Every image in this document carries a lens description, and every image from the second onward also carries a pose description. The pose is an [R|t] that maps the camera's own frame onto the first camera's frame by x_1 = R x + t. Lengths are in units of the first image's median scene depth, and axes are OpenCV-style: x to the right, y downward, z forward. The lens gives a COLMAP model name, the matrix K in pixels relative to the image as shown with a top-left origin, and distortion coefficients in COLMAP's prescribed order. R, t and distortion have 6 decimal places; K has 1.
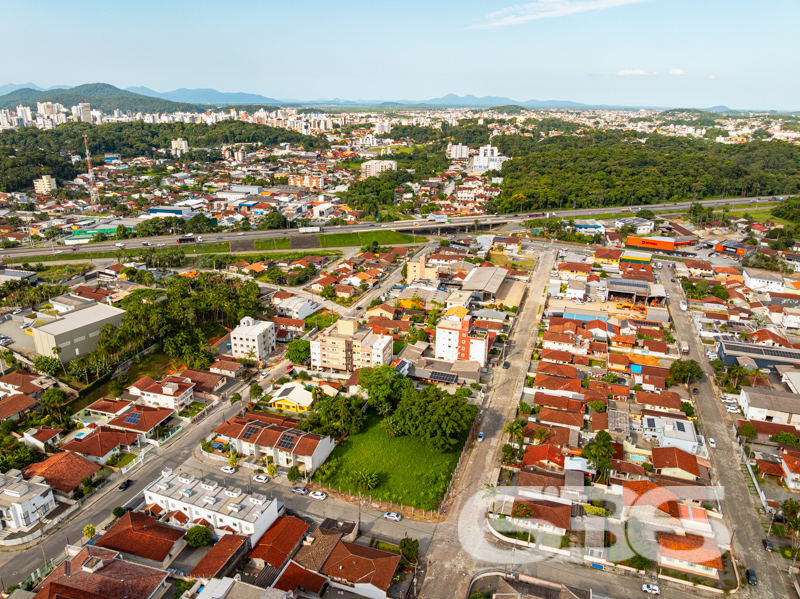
lens RADIAL K [[572.9, 0, 400.0], [0, 572.9, 299.5], [0, 0, 1]] dist [-0.002644, -0.000344]
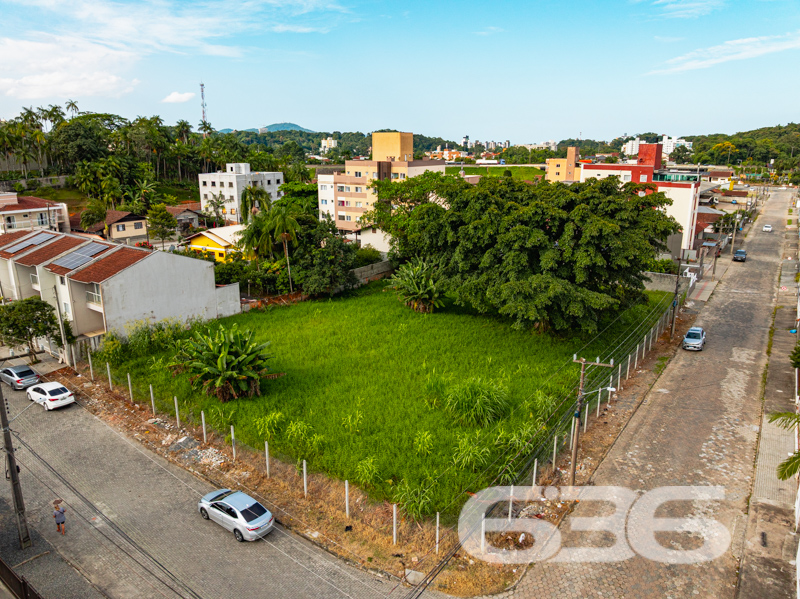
lens RADIAL K [[569.3, 0, 400.0], [0, 569.3, 299.5], [0, 0, 1]] dist [-0.071095, 0.043626]
pose [[0.958483, 0.064242, -0.277820, 0.060748], [-0.087328, 0.993609, -0.071523, 0.217596], [0.271450, 0.092815, 0.957967, 0.568928]]
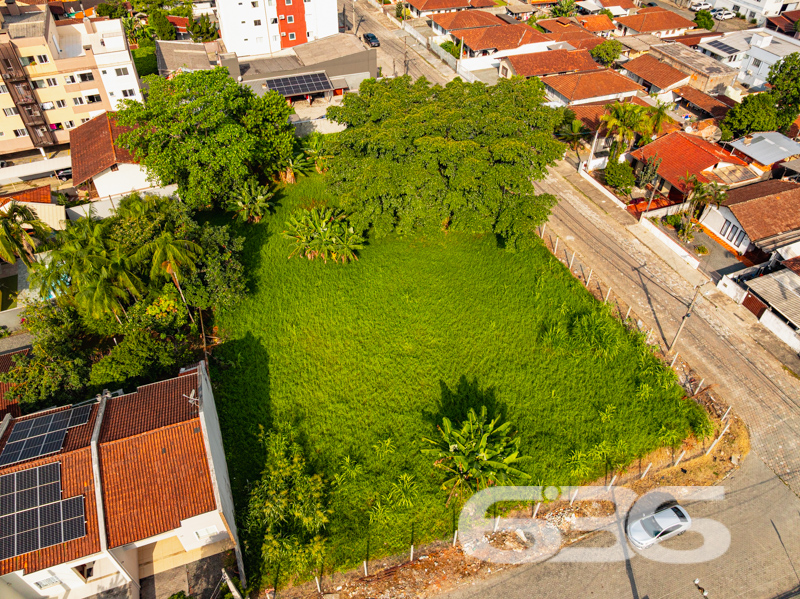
lens RADIAL K [[569.3, 0, 400.0], [0, 569.3, 299.5], [0, 0, 1]] dist [-0.071095, 0.043626]
pose [[0.767344, -0.438711, 0.467672, -0.123791], [0.216741, 0.863852, 0.454734, 0.101117], [-0.603496, -0.247574, 0.757958, 0.622415]]
